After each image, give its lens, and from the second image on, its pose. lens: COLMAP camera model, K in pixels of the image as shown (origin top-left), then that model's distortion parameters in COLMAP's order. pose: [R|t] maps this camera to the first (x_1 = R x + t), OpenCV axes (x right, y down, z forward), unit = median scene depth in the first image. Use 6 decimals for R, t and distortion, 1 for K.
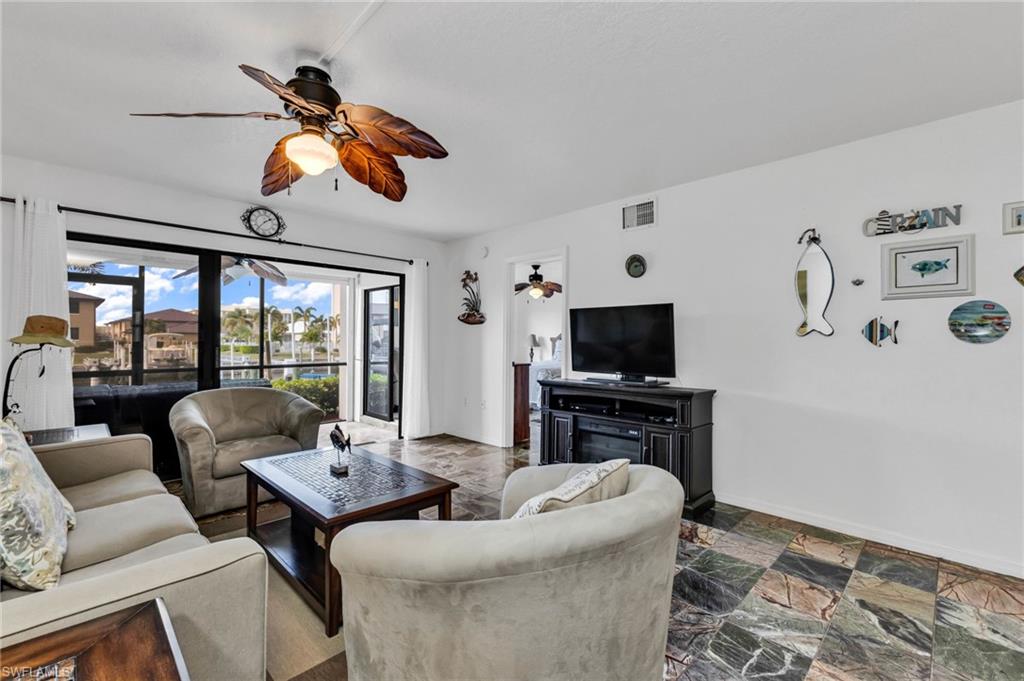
lens RADIAL K [[450.1, 0, 508.1], [0, 450.1, 330.6], [0, 0, 1]] dist [0.008715, -0.001813]
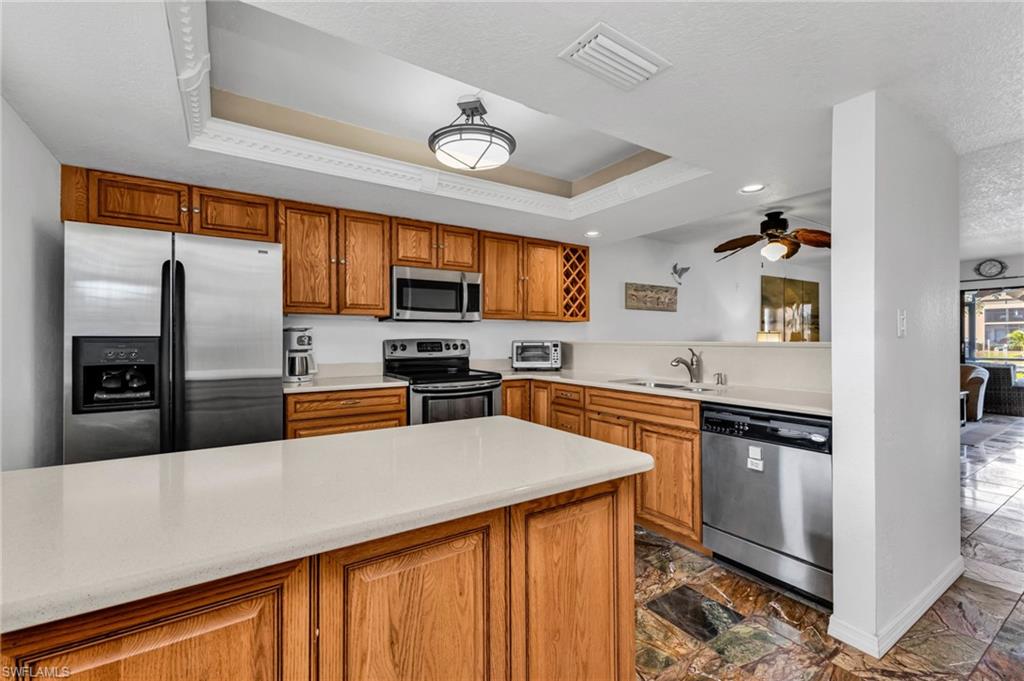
lens RADIAL K [[450.1, 0, 513.0], [0, 450.1, 337.5], [0, 0, 1]] dist [0.008715, -0.001813]
pose [[-0.199690, -0.008715, -0.979820, 2.262181], [0.020274, 0.999710, -0.013024, 0.001097], [0.979649, -0.022466, -0.199455, -0.623251]]
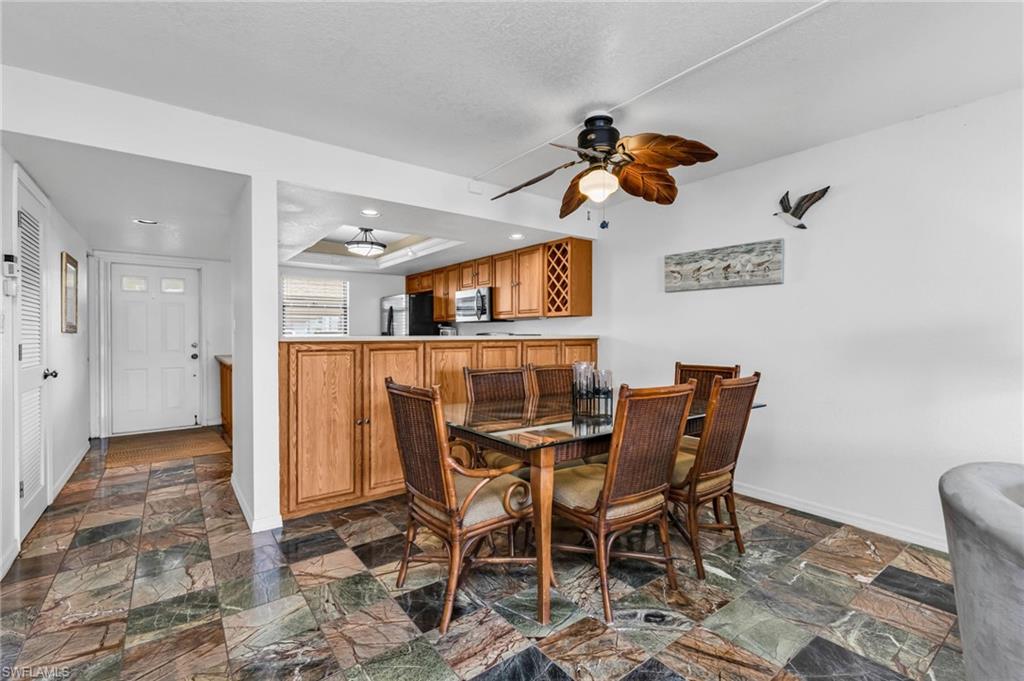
lens RADIAL K [[450.1, 0, 509.0], [0, 450.1, 336.1], [0, 0, 1]] dist [0.008715, -0.001813]
pose [[-0.988710, -0.007318, 0.149664, 0.538930], [-0.009102, 0.999895, -0.011237, 0.020513], [-0.149566, -0.012472, -0.988673, 0.945990]]
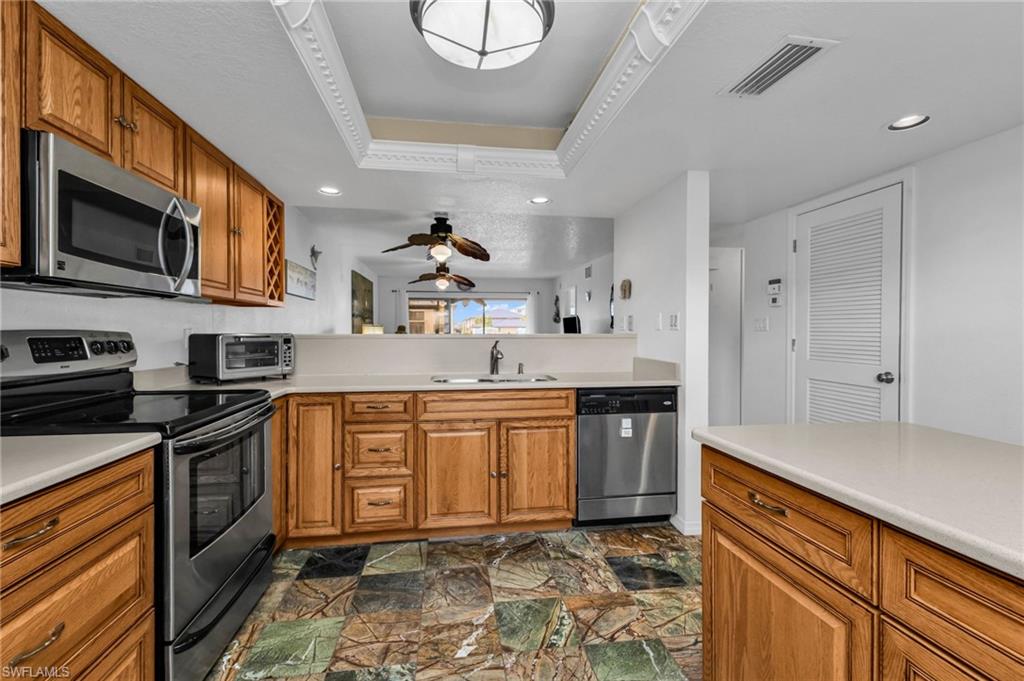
lens RADIAL K [[450.1, 0, 518.3], [0, 450.1, 333.3], [0, 0, 1]] dist [0.008715, -0.001813]
pose [[0.817459, -0.002140, -0.575983, 1.775756], [0.016524, 0.999669, 0.019737, -0.016446], [0.575750, -0.025652, 0.817223, -1.292087]]
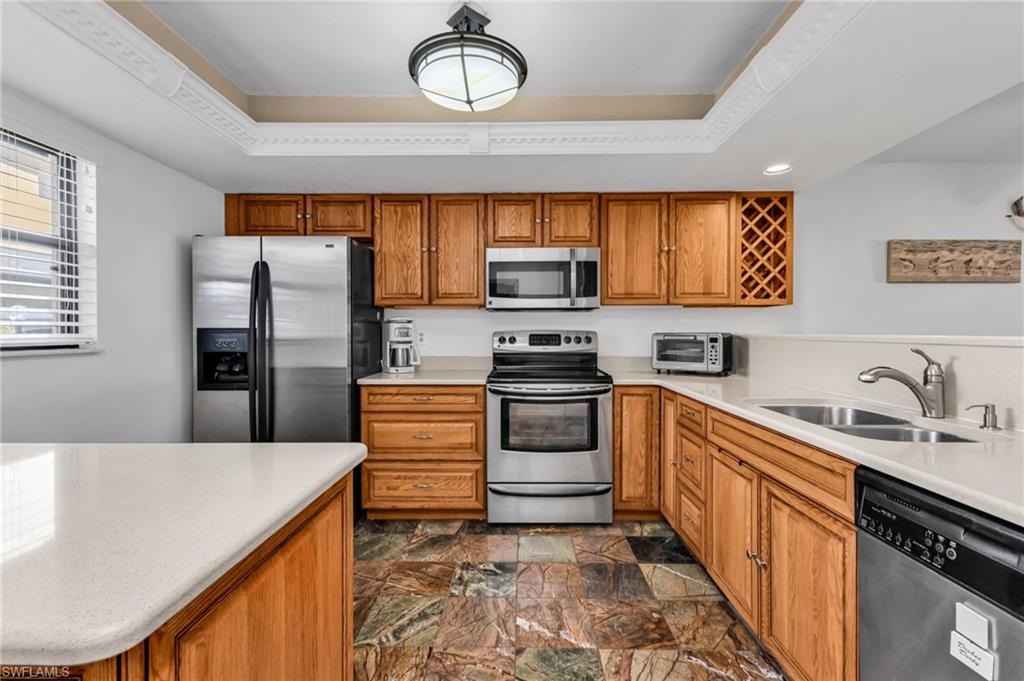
lens RADIAL K [[450.1, 0, 504.8], [0, 450.1, 333.6], [0, 0, 1]] dist [0.008715, -0.001813]
pose [[-0.722946, -0.002484, -0.690900, 1.846038], [0.009779, 0.999857, -0.013827, 0.005405], [0.690835, -0.016753, -0.722818, -0.364977]]
